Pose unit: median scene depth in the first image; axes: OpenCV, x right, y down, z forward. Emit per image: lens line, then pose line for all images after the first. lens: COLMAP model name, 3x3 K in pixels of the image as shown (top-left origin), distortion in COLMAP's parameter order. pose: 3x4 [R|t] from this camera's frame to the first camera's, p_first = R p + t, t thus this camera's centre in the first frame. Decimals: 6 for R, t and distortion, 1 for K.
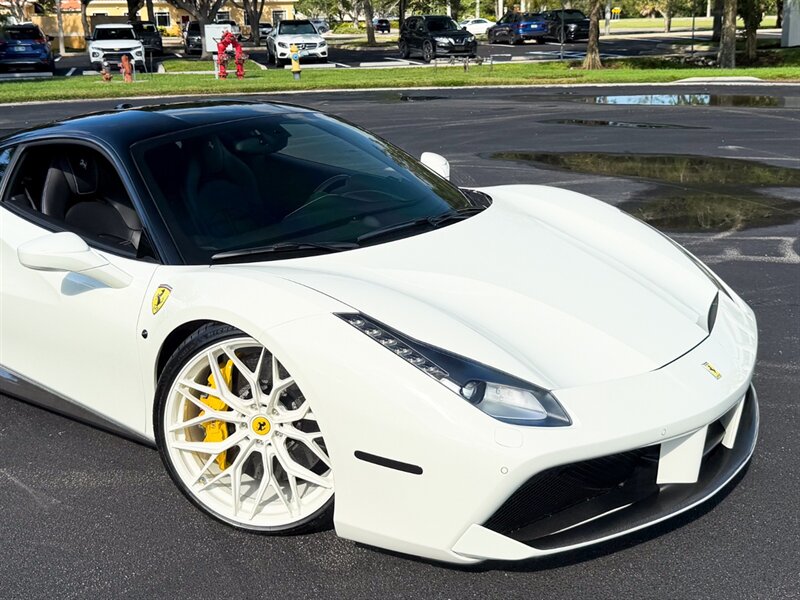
lens RADIAL K [[937.2, 0, 371.6], [0, 937.2, 208.2], [0, 0, 1]] dist [0.214756, -0.489512]
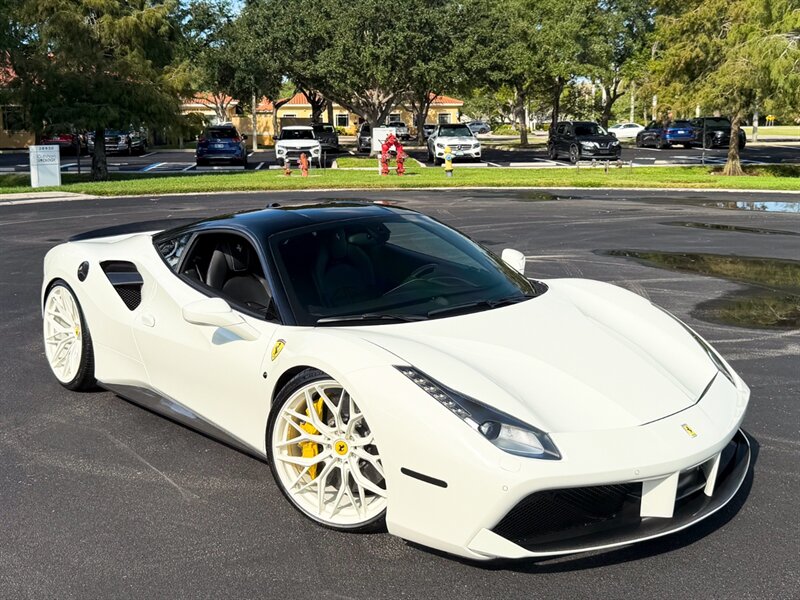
lens RADIAL K [[869.9, 0, 394.3], [0, 869.9, 226.7], [0, 0, 1]] dist [0.177630, -0.363412]
pose [[0.987783, 0.035841, -0.151659, 0.014259], [-0.047244, 0.996266, -0.072266, 0.000259], [0.148503, 0.078548, 0.985788, -0.025790]]
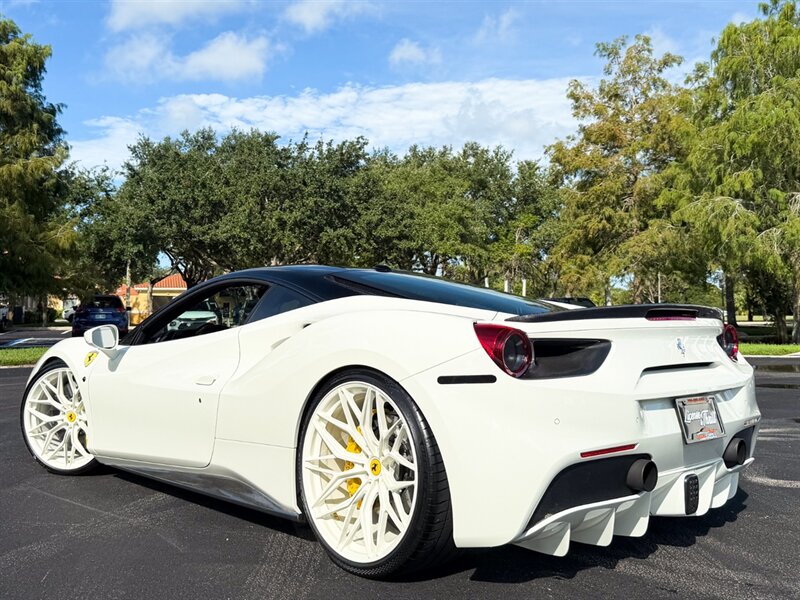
lens RADIAL K [[787.3, 0, 381.5], [0, 787.3, 251.3], [0, 0, 1]] dist [0.163308, -0.303779]
pose [[0.999522, 0.022701, 0.020998, -0.089576], [-0.016182, 0.962603, -0.270431, -0.003378], [-0.026352, 0.269962, 0.962510, 0.143879]]
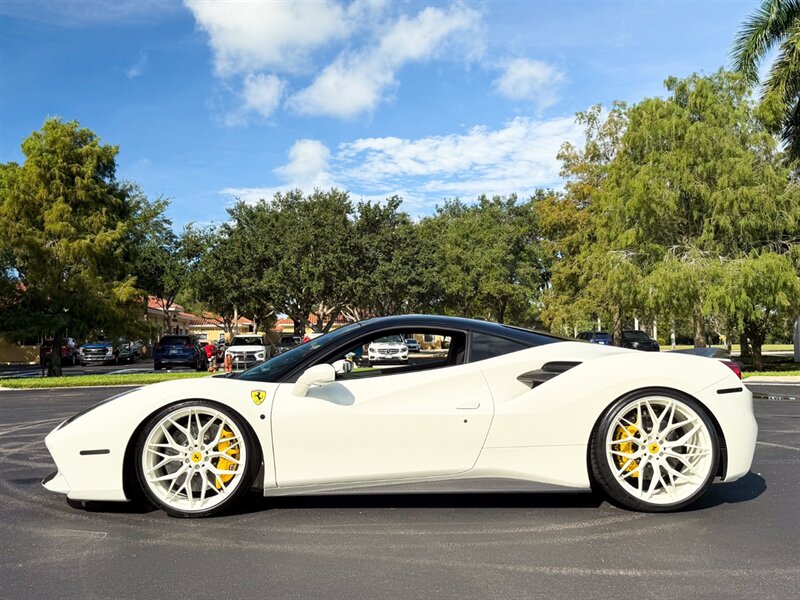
lens RADIAL K [[763.2, 0, 417.5], [0, 763.2, 298.5], [0, 0, 1]] dist [0.139361, -0.241392]
pose [[0.988301, 0.004624, -0.152443, 0.152303], [-0.042708, 0.967942, -0.247515, 0.017155], [0.146412, 0.251130, 0.956816, -0.006175]]
